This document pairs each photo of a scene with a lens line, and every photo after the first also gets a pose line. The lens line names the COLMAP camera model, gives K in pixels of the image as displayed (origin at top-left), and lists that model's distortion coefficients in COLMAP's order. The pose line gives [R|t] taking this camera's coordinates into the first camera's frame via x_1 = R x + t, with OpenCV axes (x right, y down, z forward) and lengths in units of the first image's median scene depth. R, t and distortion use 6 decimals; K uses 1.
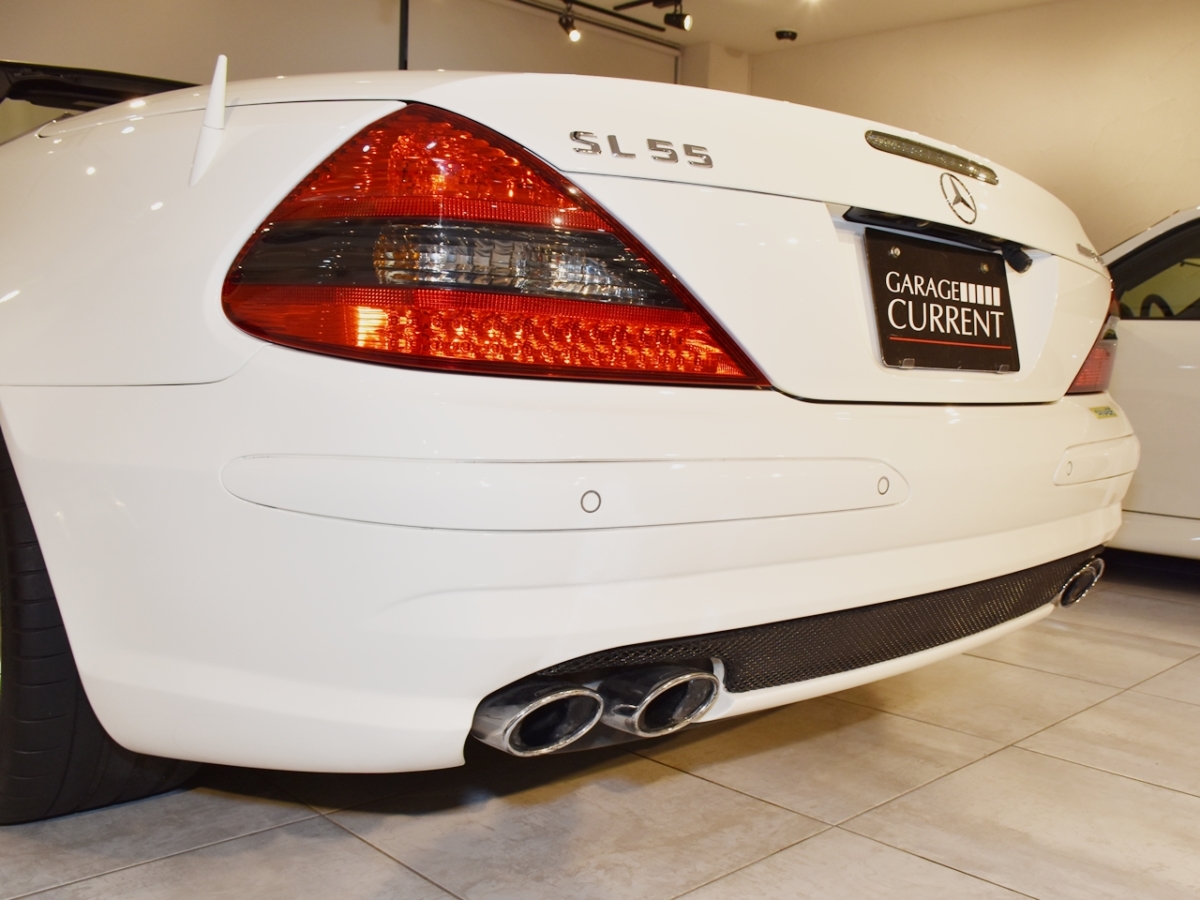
lens RADIAL K [[961.3, 0, 592.1], [0, 961.3, 439.7], [0, 0, 1]] dist [-0.105268, -0.003146]
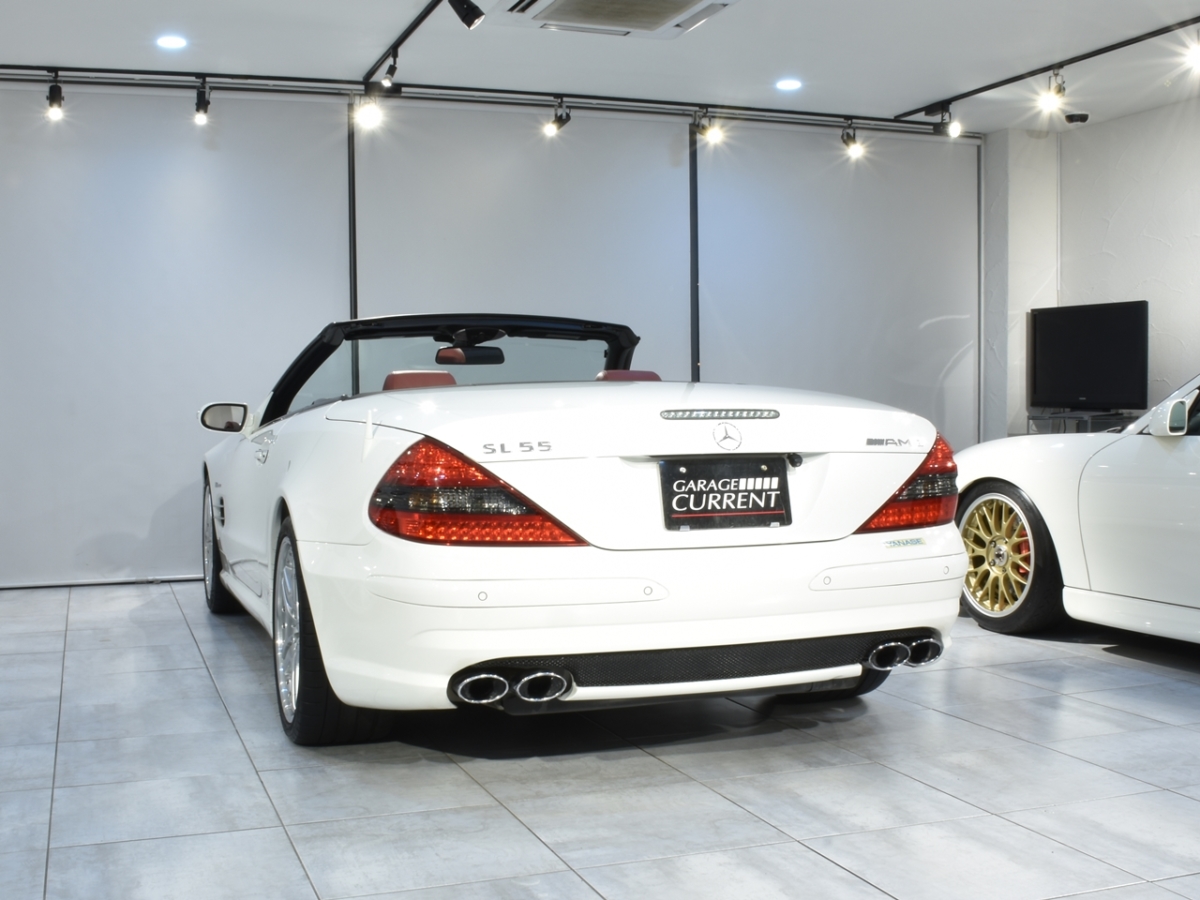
lens RADIAL K [[1073.2, 0, 597.8], [0, 1073.2, 457.1], [0, 0, 1]] dist [-0.136456, 0.084757]
pose [[0.921184, -0.041286, -0.386931, 0.976910], [0.015157, 0.997408, -0.070339, -0.069883], [0.388832, 0.058930, 0.919422, -1.055381]]
